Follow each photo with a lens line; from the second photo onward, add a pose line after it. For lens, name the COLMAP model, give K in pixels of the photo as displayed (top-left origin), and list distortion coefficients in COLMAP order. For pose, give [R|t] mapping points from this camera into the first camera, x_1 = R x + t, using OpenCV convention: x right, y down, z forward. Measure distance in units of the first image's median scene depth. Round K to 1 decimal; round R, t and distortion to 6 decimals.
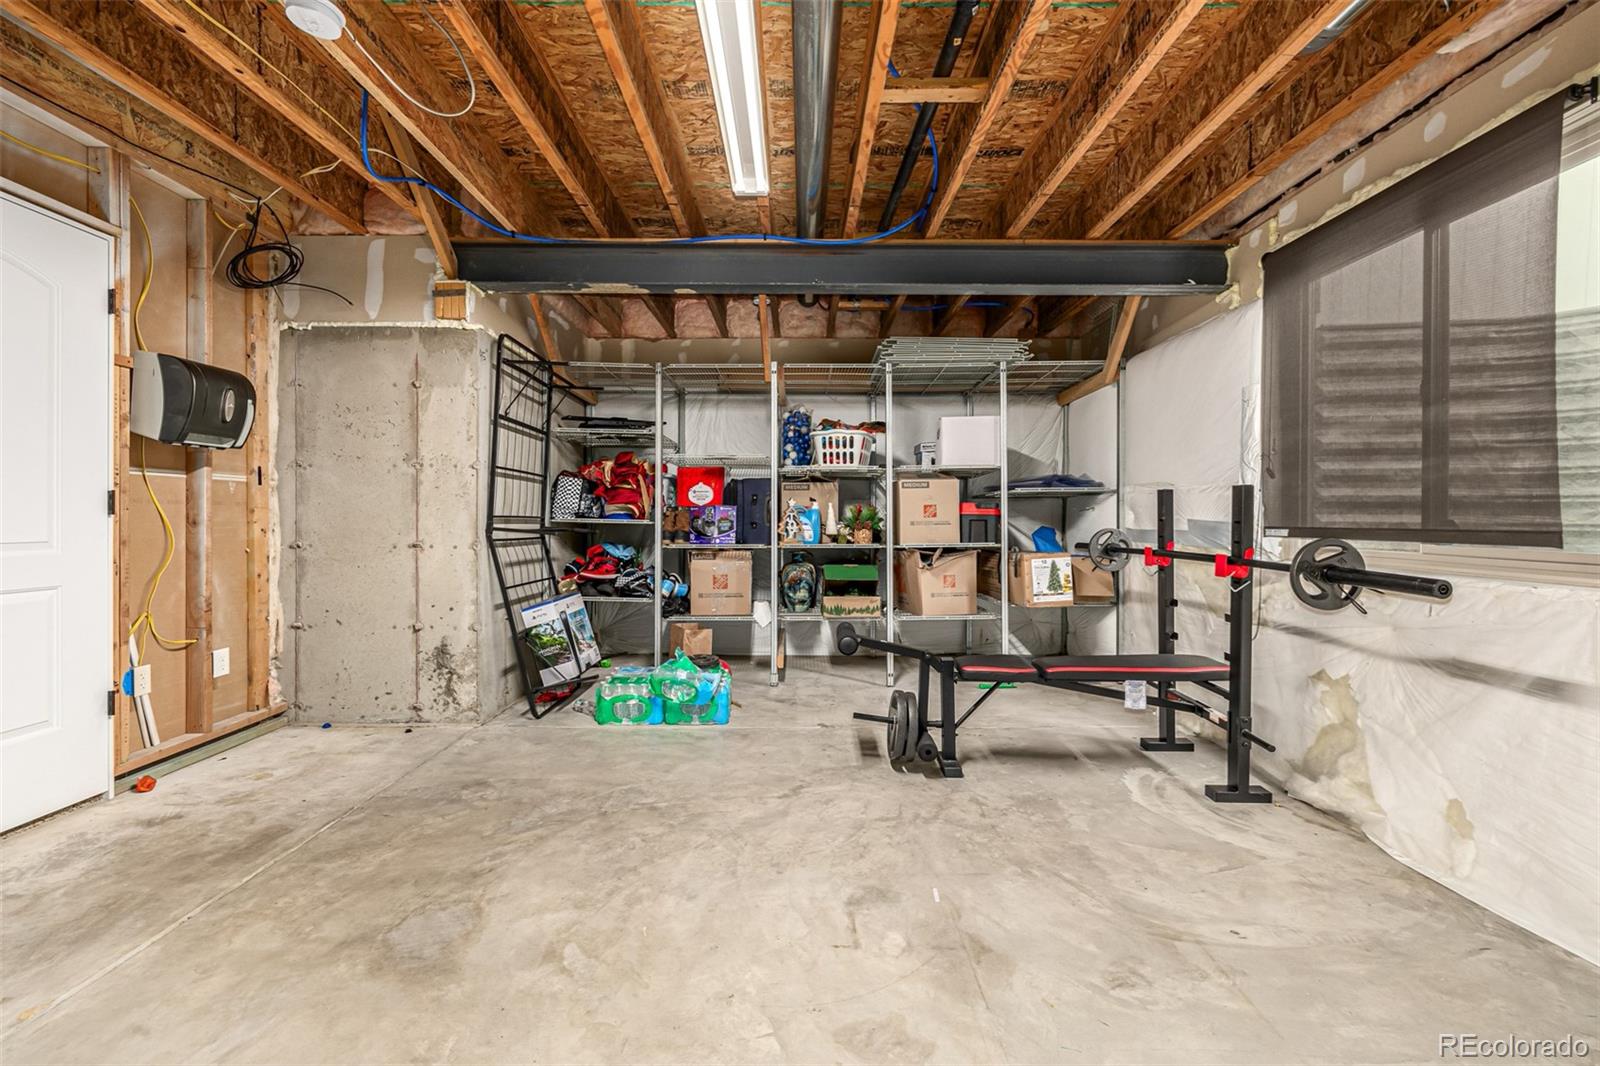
lens RADIAL K [[671.2, 0, 789.1], [0, 671.2, 517.6], [0, 0, 1]] dist [0.001715, 0.000162]
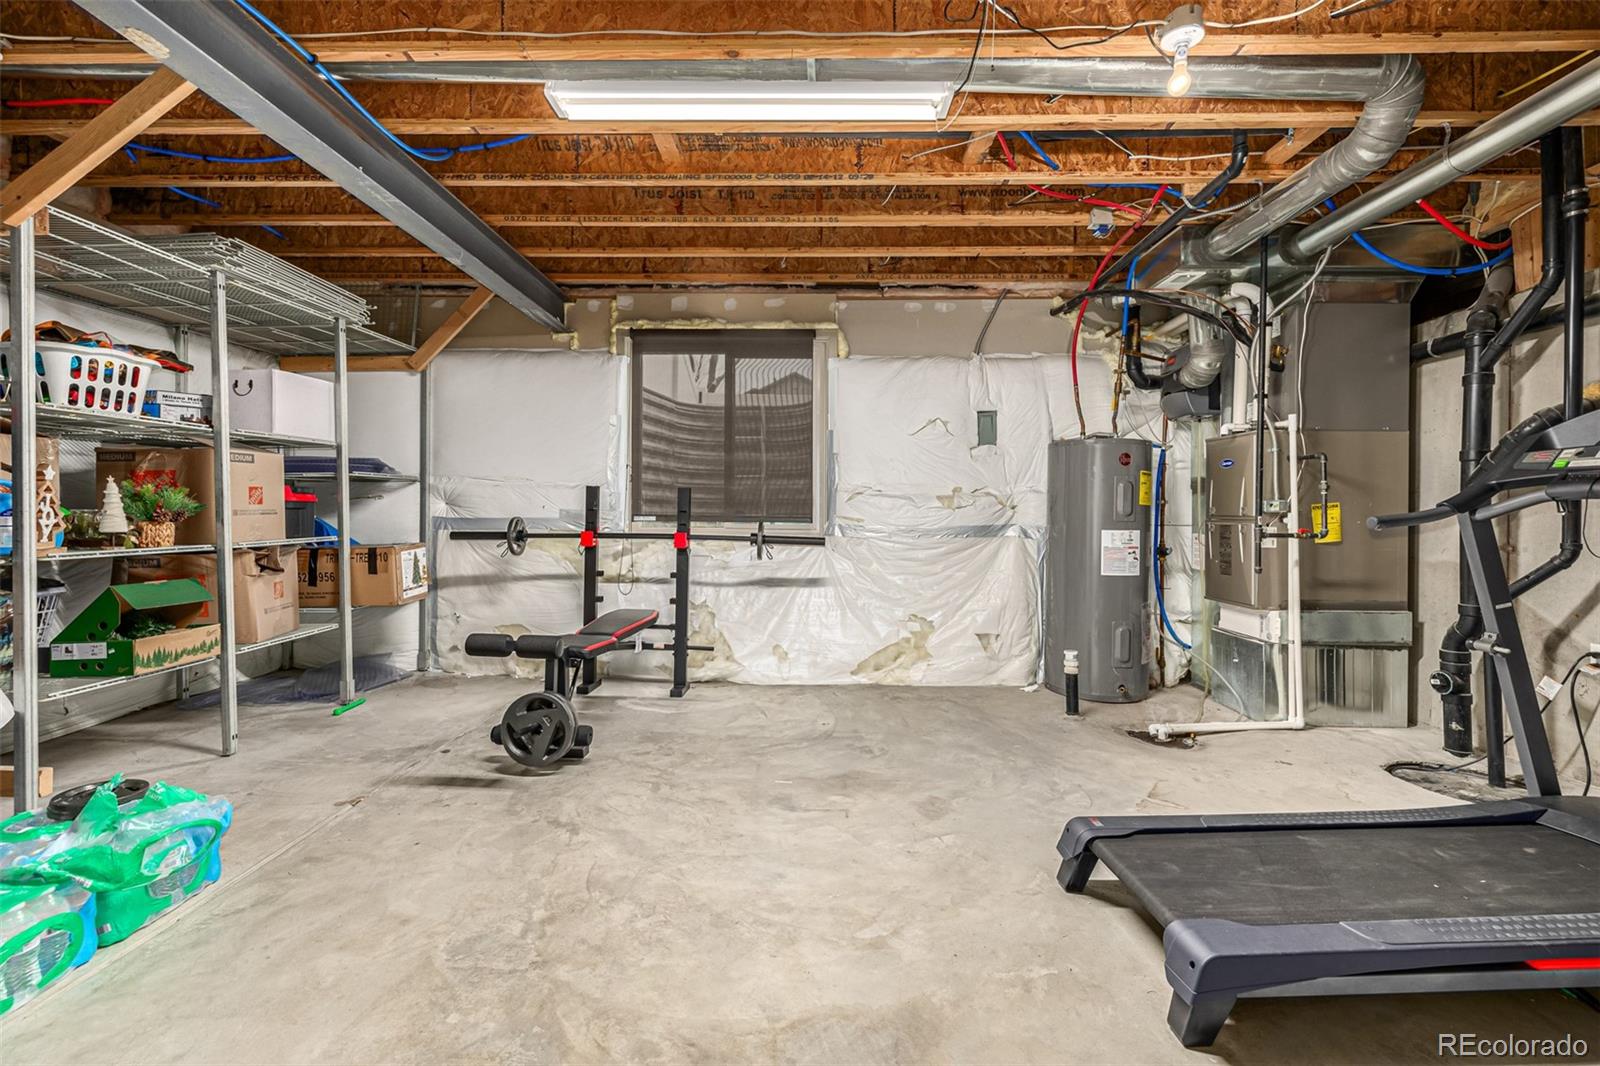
lens RADIAL K [[674.5, 0, 801.6], [0, 674.5, 506.8], [0, 0, 1]] dist [0.000364, 0.000316]
pose [[0.020257, 0.006568, 0.999773, -0.878675], [-0.008255, 0.999945, -0.006401, 0.003514], [-0.999761, -0.008123, 0.020310, 0.704020]]
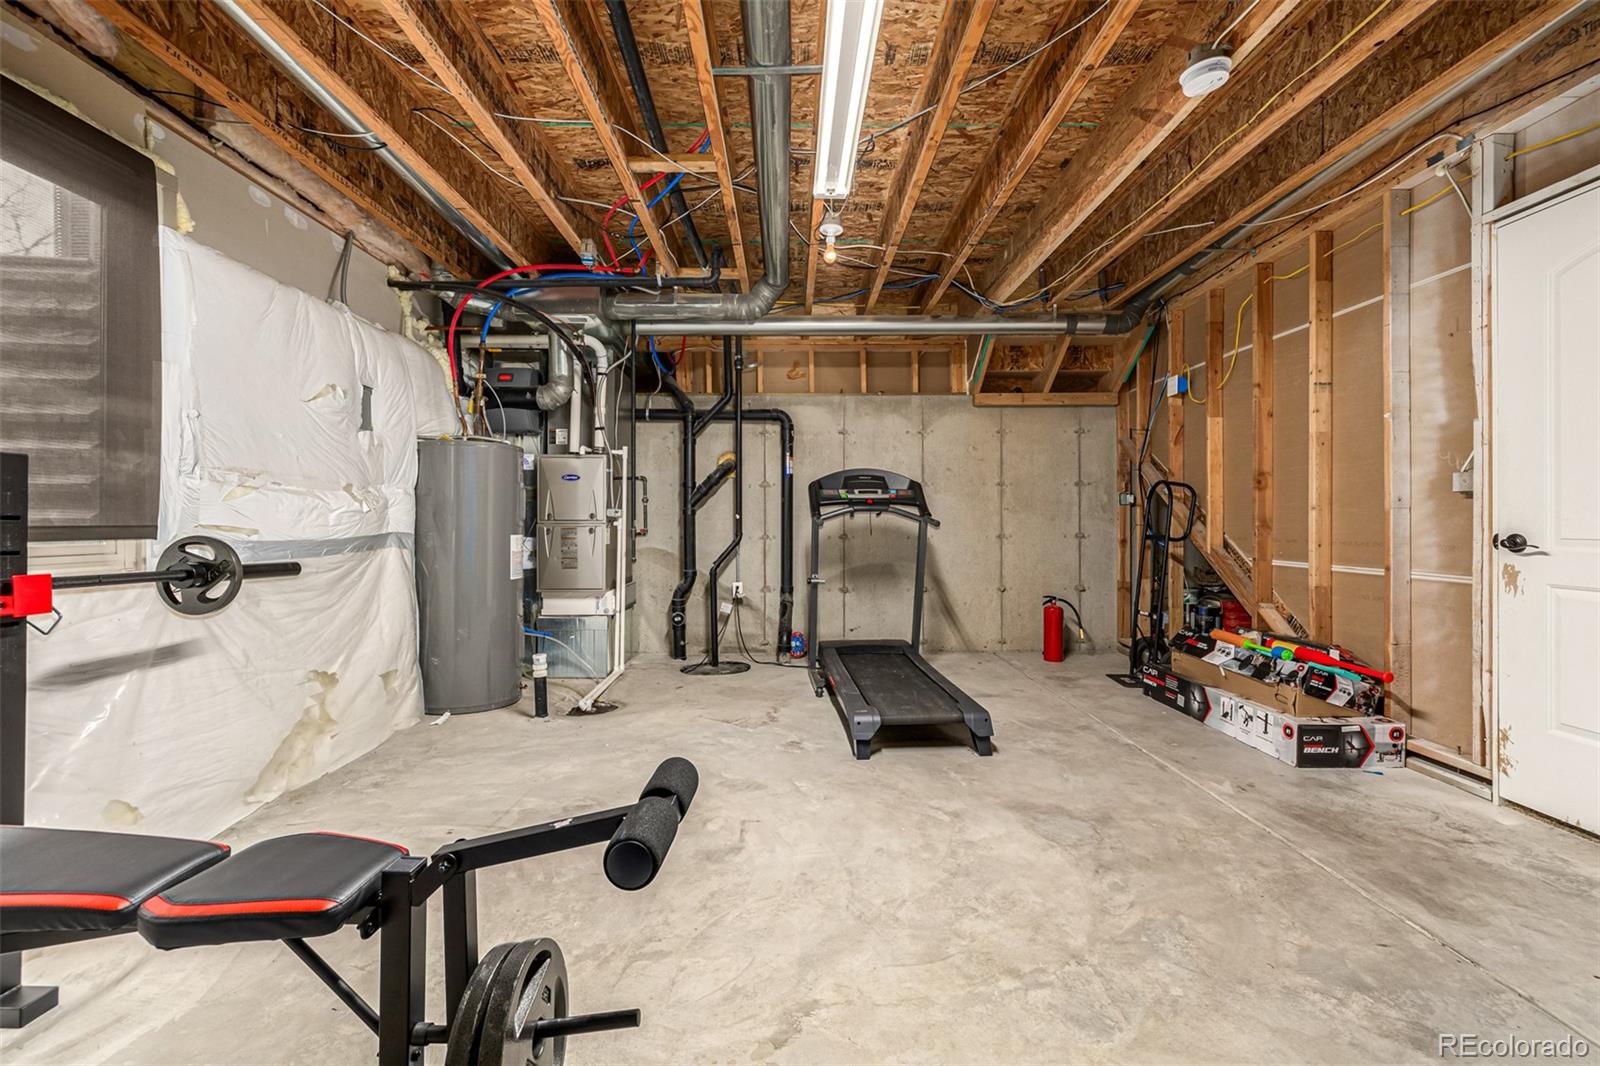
lens RADIAL K [[680.5, 0, 783.4], [0, 680.5, 519.5], [0, 0, 1]] dist [0.000181, 0.000169]
pose [[-0.999987, -0.000216, -0.005104, 0.016288], [-0.000198, 0.999994, -0.003446, 0.009843], [0.005105, -0.003445, -0.999981, 1.591153]]
